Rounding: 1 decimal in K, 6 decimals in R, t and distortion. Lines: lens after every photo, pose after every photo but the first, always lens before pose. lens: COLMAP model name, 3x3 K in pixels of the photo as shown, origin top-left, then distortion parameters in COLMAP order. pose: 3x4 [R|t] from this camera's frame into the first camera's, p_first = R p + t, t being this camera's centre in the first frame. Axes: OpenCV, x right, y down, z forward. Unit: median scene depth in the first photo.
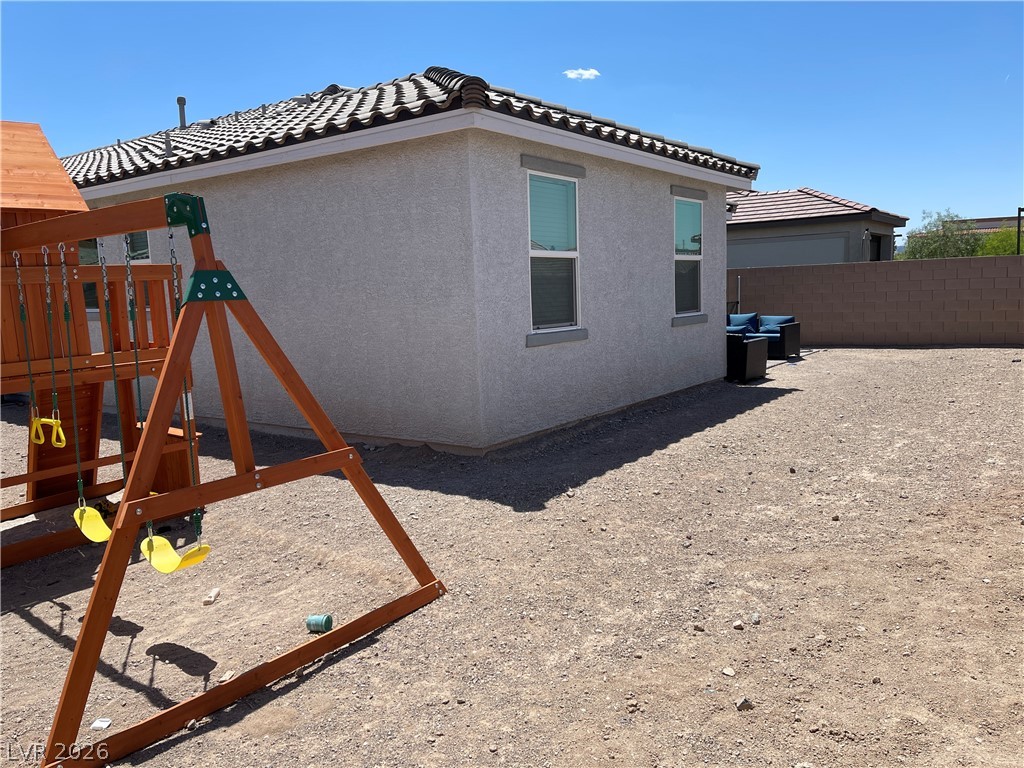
lens RADIAL K [[780.2, 0, 509.5], [0, 780.2, 380.0], [0, 0, 1]] dist [0.059060, -0.062566]
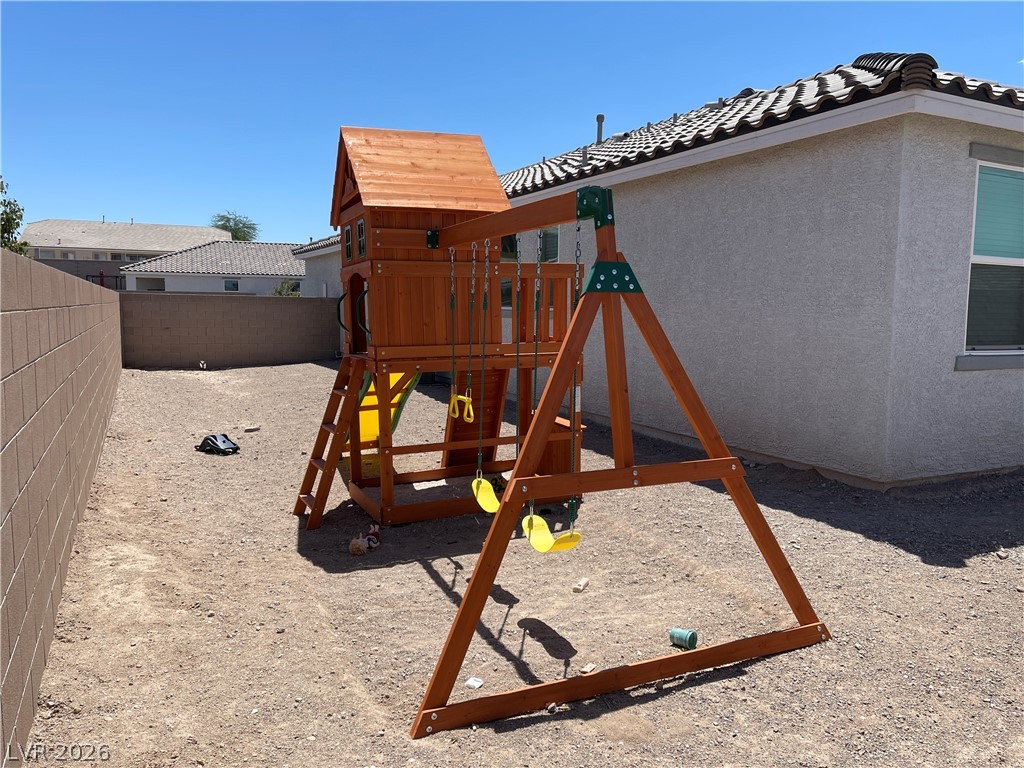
lens RADIAL K [[780.2, 0, 509.5], [0, 780.2, 380.0], [0, 0, 1]] dist [0.059060, -0.062566]
pose [[0.884127, 0.088784, -0.458733, -0.014590], [-0.095865, 0.995363, 0.007880, 0.009402], [0.457306, 0.037010, 0.888539, 0.037391]]
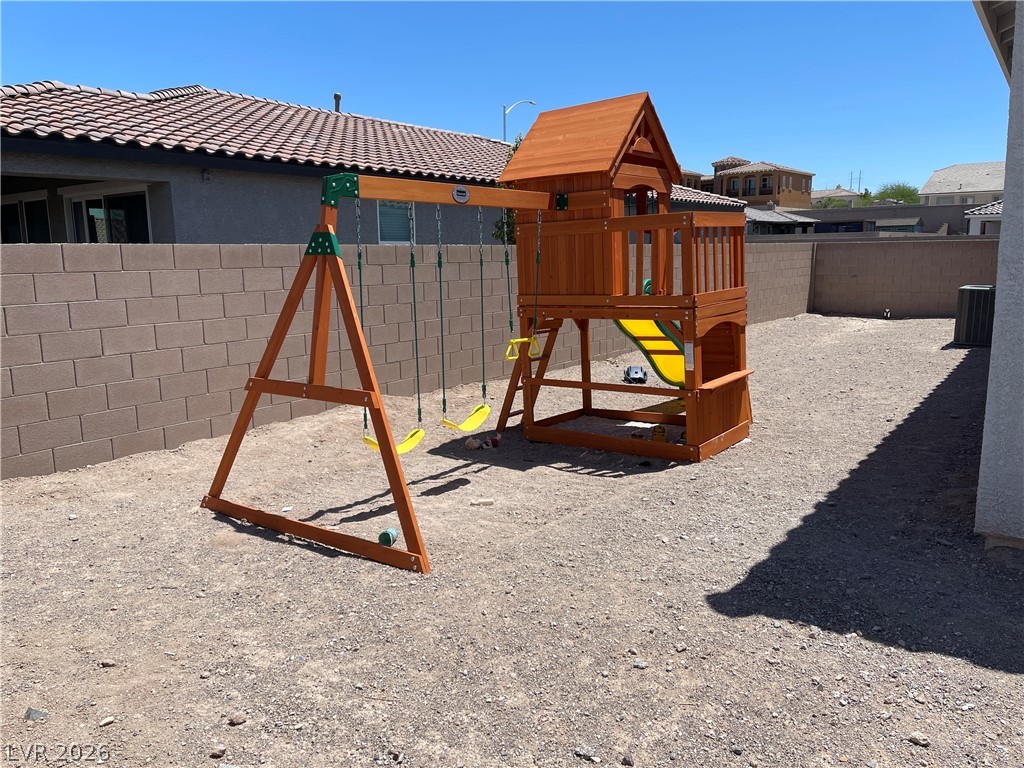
lens RADIAL K [[780.2, 0, 509.5], [0, 780.2, 380.0], [0, 0, 1]] dist [0.059060, -0.062566]
pose [[0.011941, 0.196564, -0.980418, 0.625008], [-0.104710, 0.975343, 0.194271, -0.117786], [0.994431, 0.100339, 0.032229, 0.818432]]
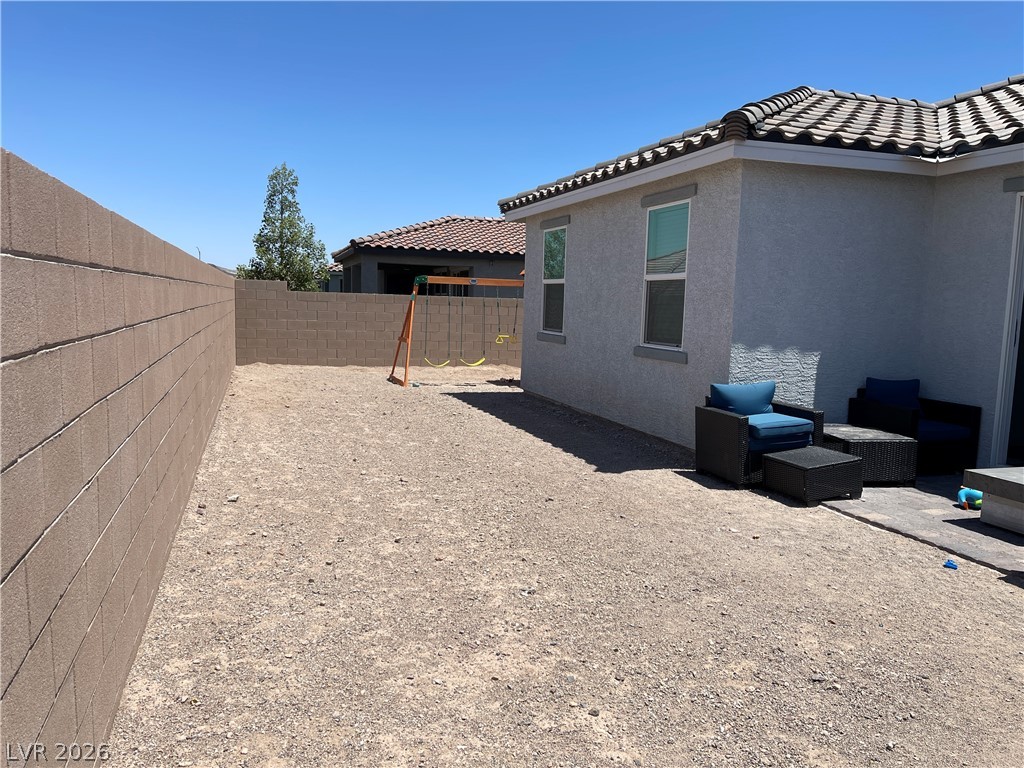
lens RADIAL K [[780.2, 0, 509.5], [0, 780.2, 380.0], [0, 0, 1]] dist [0.059060, -0.062566]
pose [[-0.582730, 0.093044, -0.807322, 1.453700], [-0.110147, 0.975214, 0.191899, -0.281621], [0.805167, 0.200750, -0.558038, 1.993776]]
